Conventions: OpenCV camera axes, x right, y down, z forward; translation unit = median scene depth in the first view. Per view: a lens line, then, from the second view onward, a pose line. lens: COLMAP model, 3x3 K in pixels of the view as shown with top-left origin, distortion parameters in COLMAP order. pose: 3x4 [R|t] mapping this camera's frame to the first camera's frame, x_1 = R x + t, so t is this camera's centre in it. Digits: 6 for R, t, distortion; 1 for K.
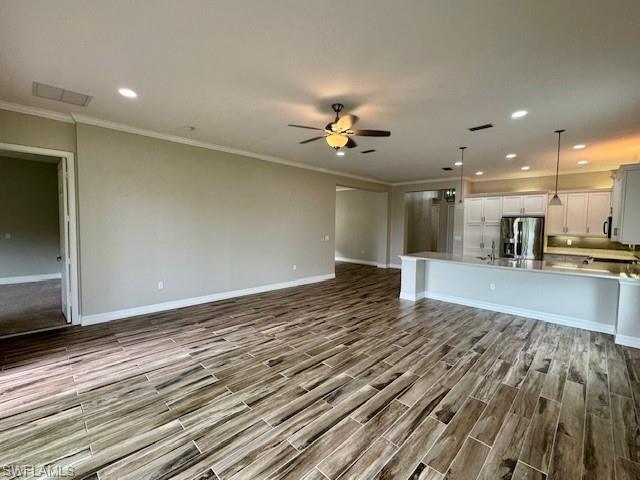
lens RADIAL K [[280.8, 0, 320.0], [0, 280.8, 240.0], [0, 0, 1]] dist [0.000435, -0.000079]
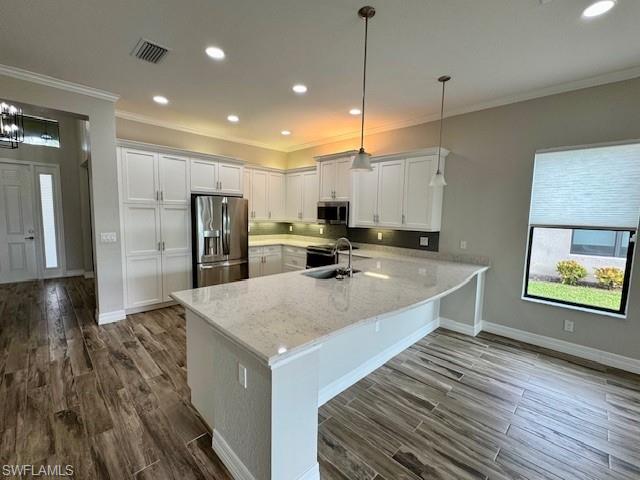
lens RADIAL K [[280.8, 0, 320.0], [0, 280.8, 240.0], [0, 0, 1]] dist [0.000435, -0.000079]
pose [[0.003608, -0.110968, 0.993817, 0.064182], [0.036593, 0.993173, 0.110763, -0.042991], [-0.999324, 0.035967, 0.007644, 0.752102]]
